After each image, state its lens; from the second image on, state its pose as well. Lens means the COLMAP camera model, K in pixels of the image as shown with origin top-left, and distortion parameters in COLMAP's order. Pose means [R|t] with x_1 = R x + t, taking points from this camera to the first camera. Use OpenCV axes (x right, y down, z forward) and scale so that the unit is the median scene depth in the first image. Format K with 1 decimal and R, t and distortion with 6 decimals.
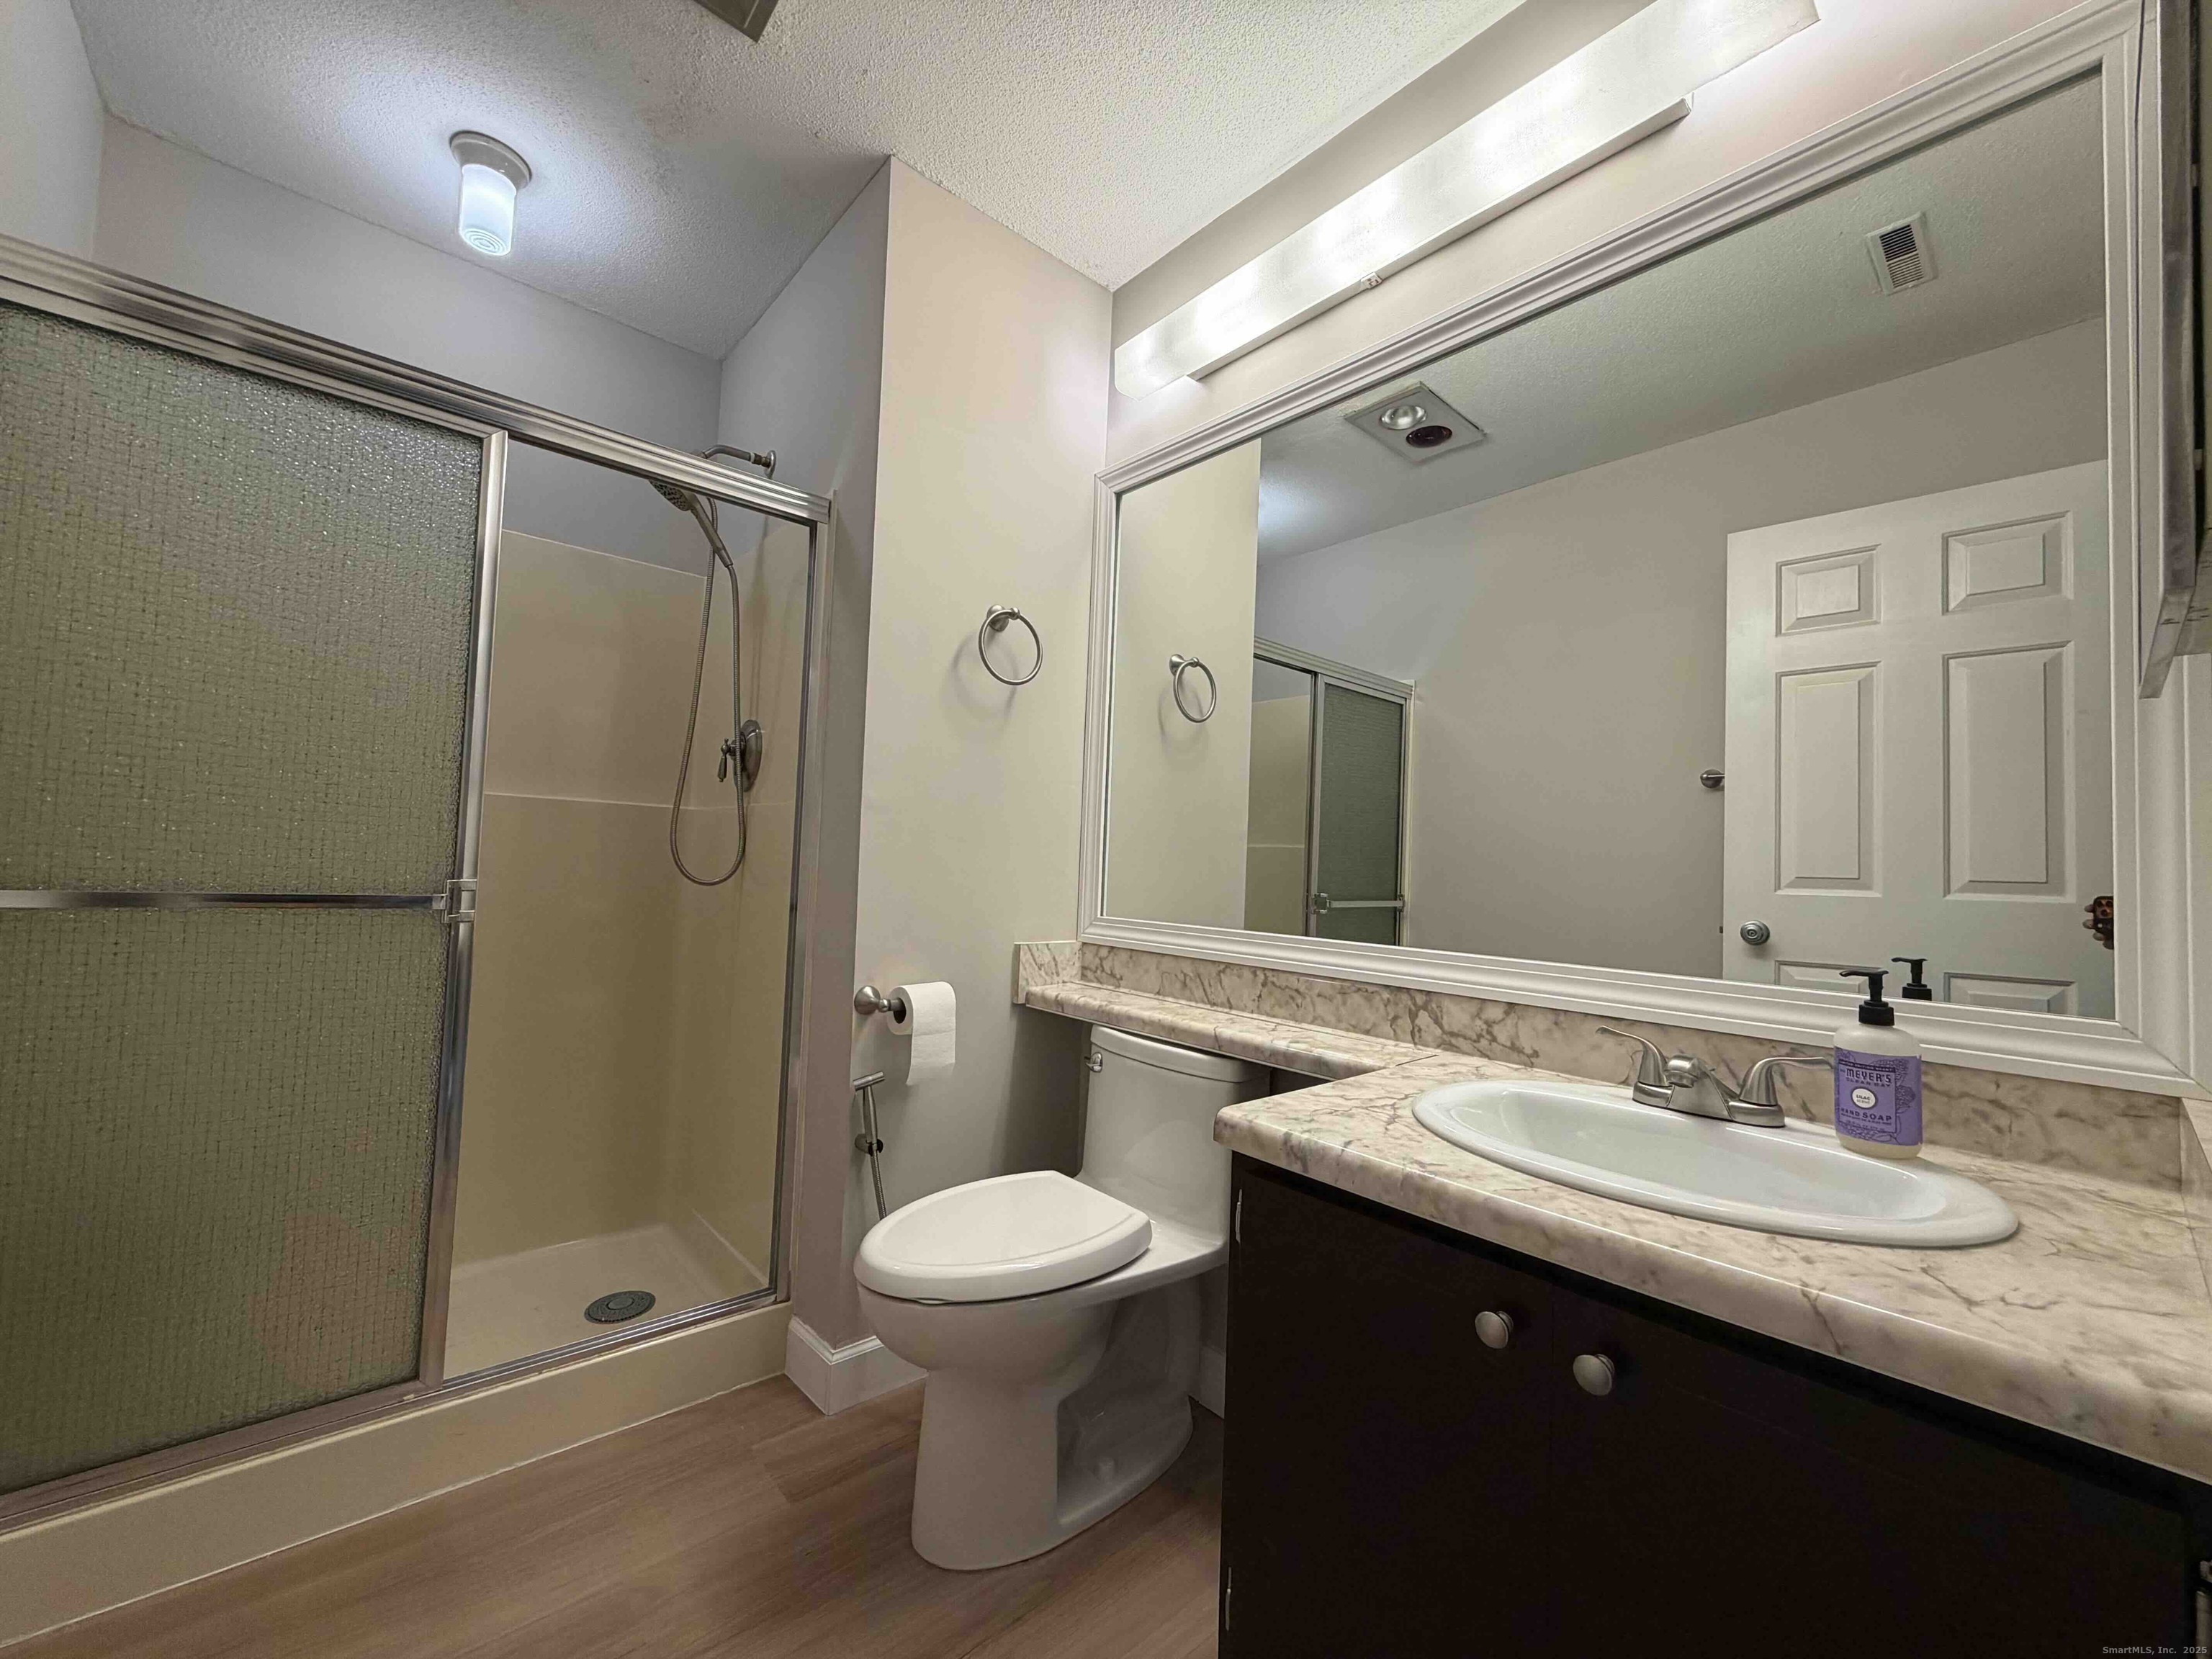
lens RADIAL K [[874.4, 0, 1106.0], [0, 874.4, 829.5], [0, 0, 1]] dist [0.000639, -0.000117]
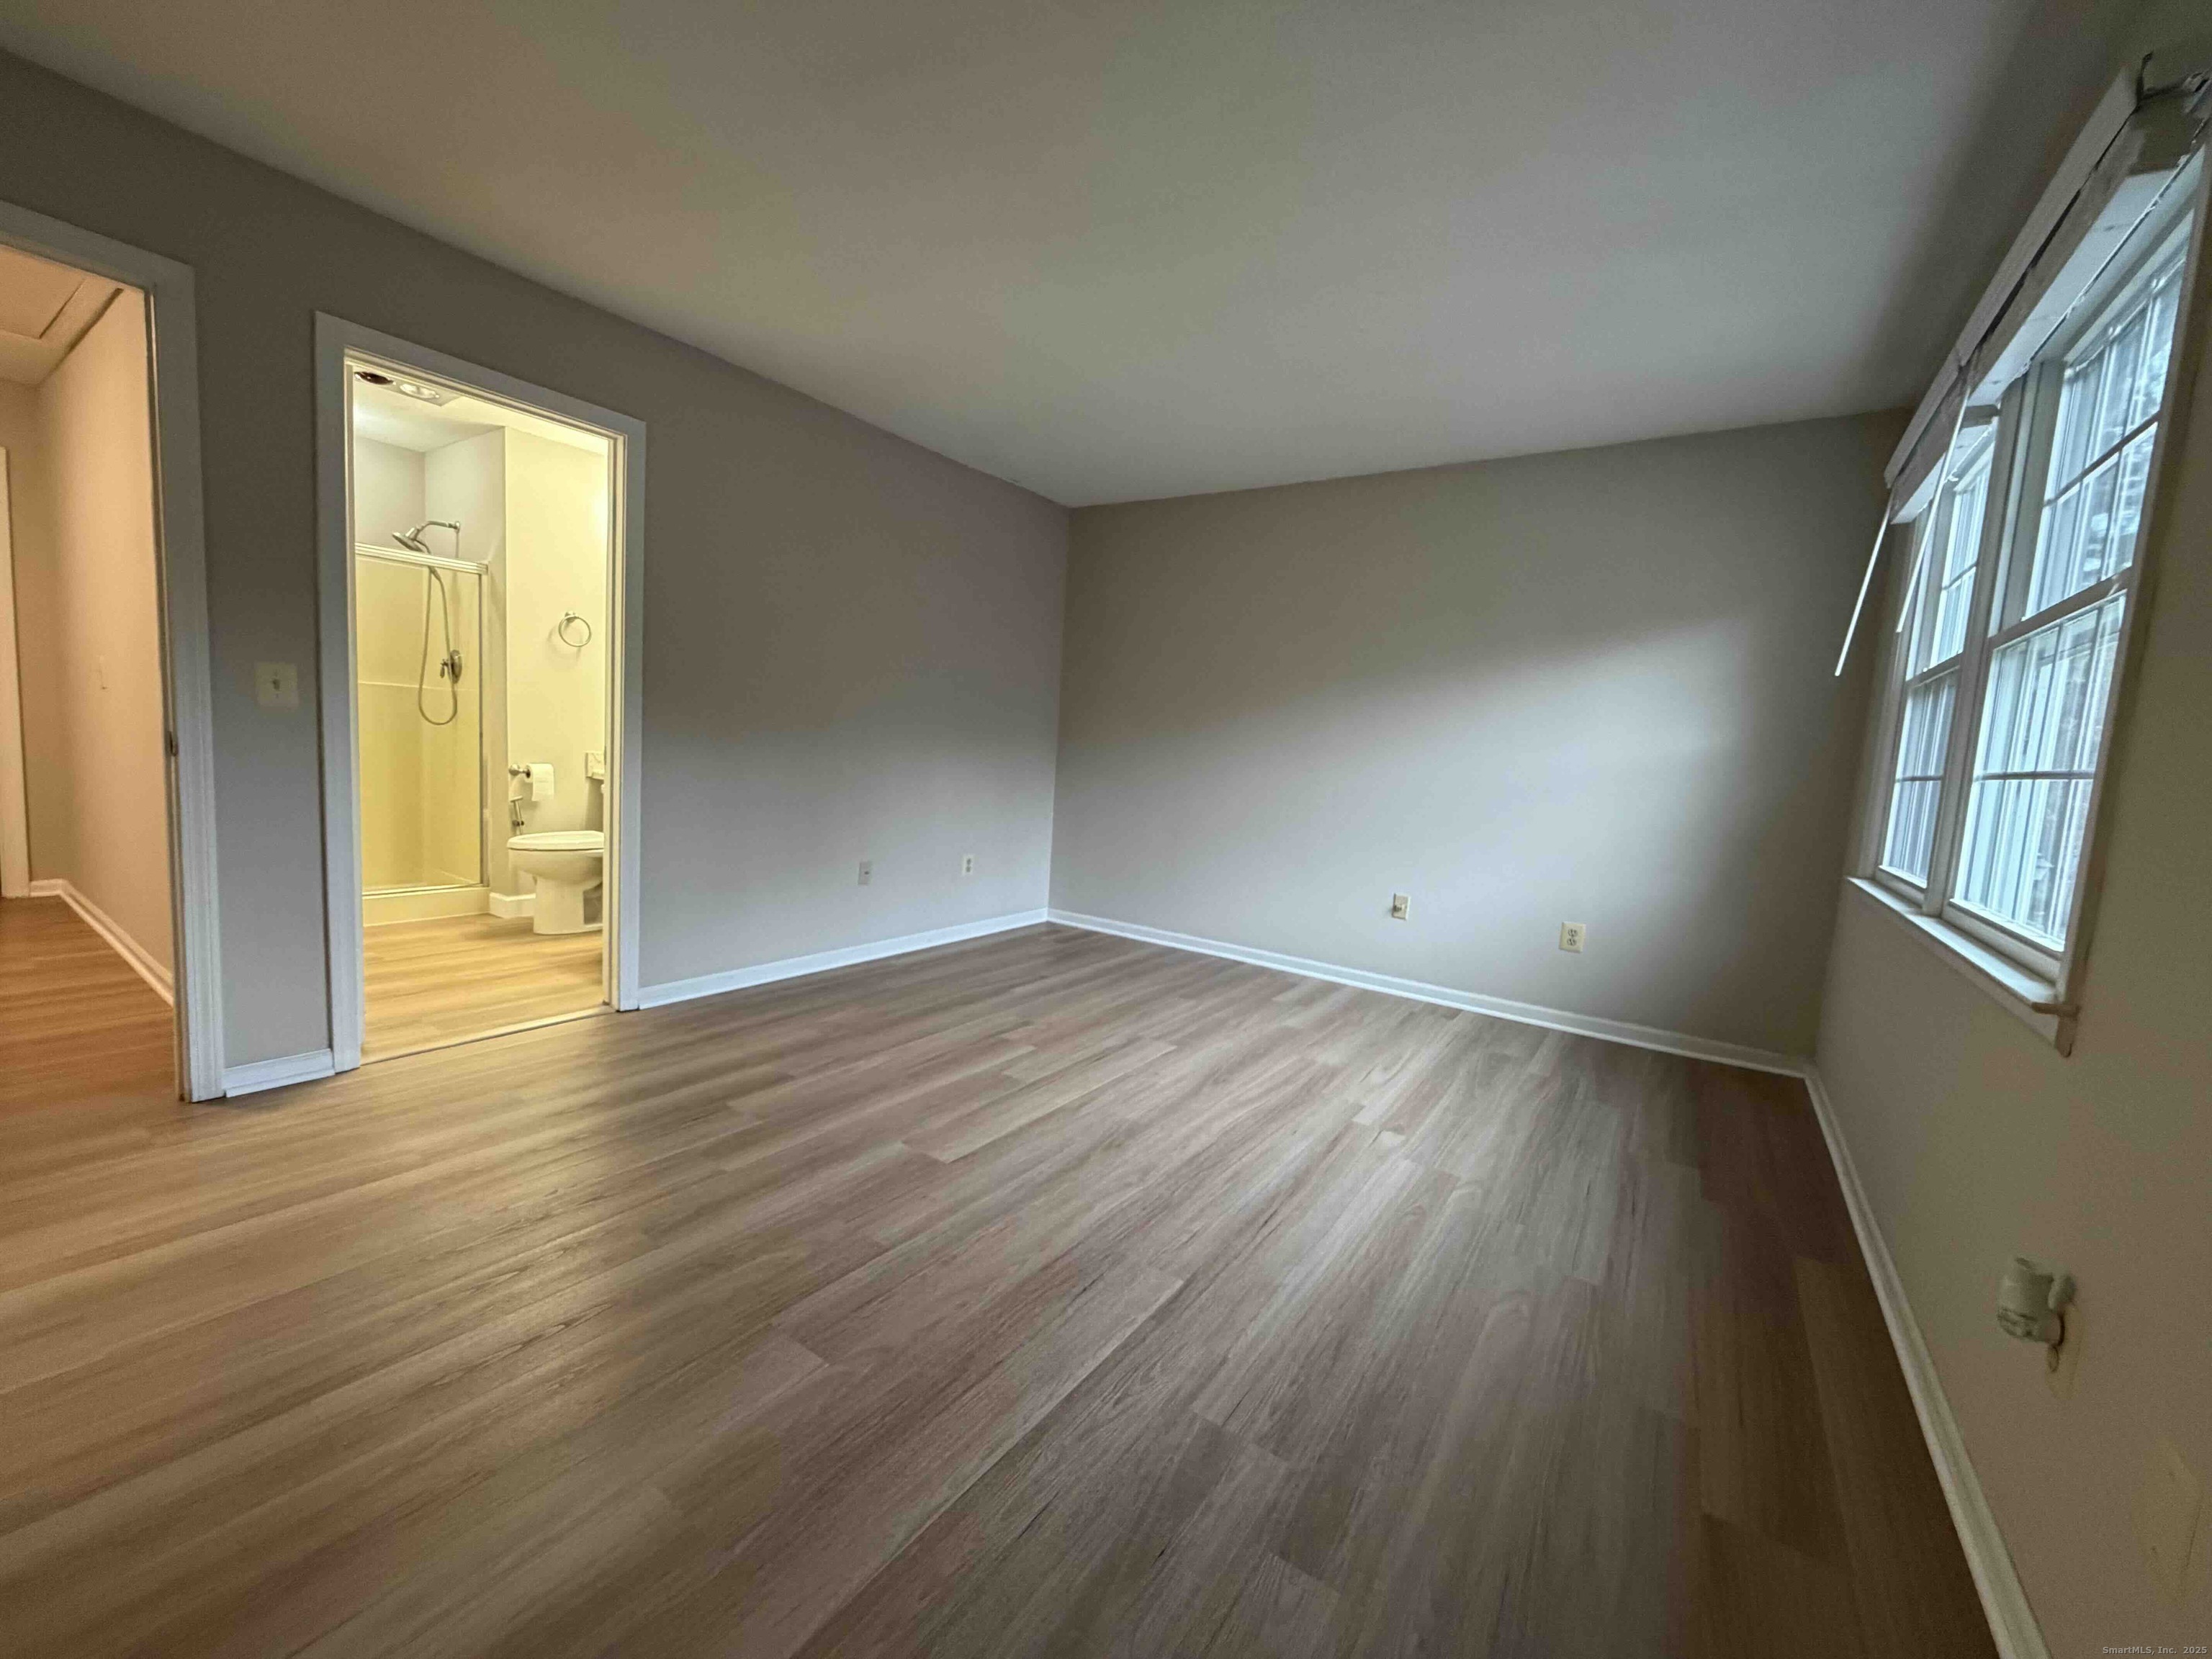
lens RADIAL K [[874.4, 0, 1106.0], [0, 874.4, 829.5], [0, 0, 1]] dist [0.000639, -0.000117]
pose [[0.969966, 0.000857, 0.243240, 0.769176], [-0.038290, 0.988064, 0.149207, -0.082771], [-0.240209, -0.154040, 0.958421, -1.869579]]
